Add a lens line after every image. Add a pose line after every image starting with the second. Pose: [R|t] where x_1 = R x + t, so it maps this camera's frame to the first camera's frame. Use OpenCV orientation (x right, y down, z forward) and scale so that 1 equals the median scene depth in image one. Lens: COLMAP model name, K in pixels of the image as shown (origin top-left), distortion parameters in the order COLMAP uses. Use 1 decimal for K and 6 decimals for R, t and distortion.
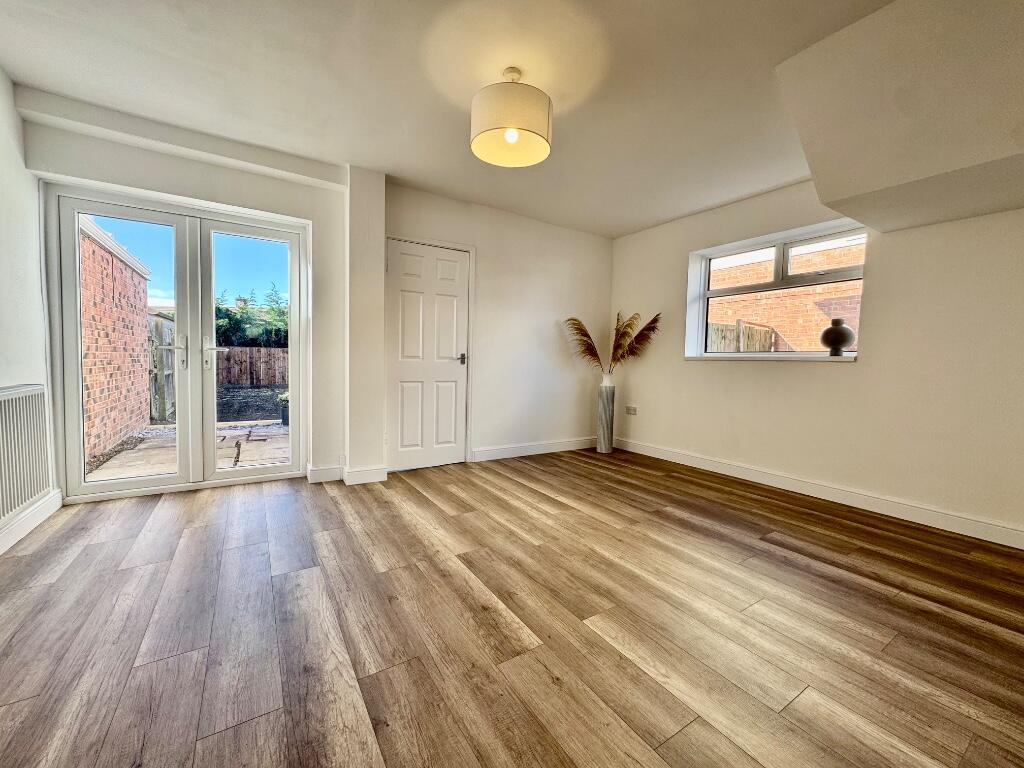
lens RADIAL K [[413.1, 0, 514.0], [0, 413.1, 375.9], [0, 0, 1]] dist [-0.004539, 0.000033]
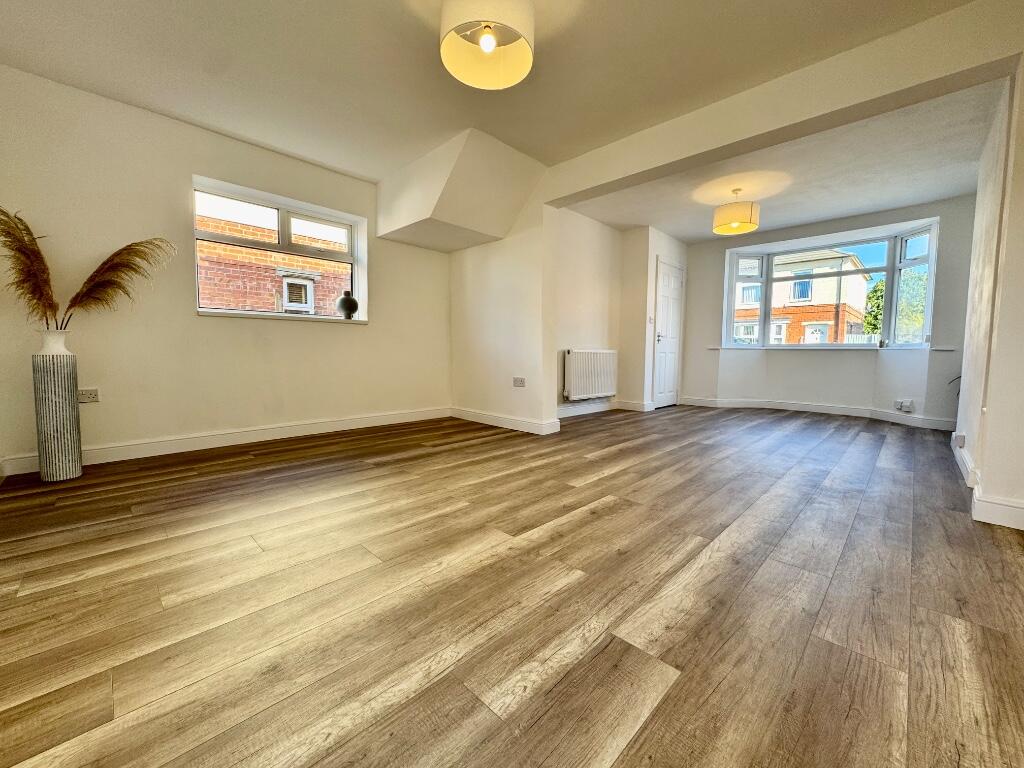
lens RADIAL K [[413.1, 0, 513.6], [0, 413.1, 373.5], [0, 0, 1]] dist [-0.004539, 0.000033]
pose [[-0.228125, -0.074100, 0.970808, -0.936214], [0.024517, 0.996346, 0.081811, 0.041796], [-0.973323, 0.042464, -0.225475, 1.195297]]
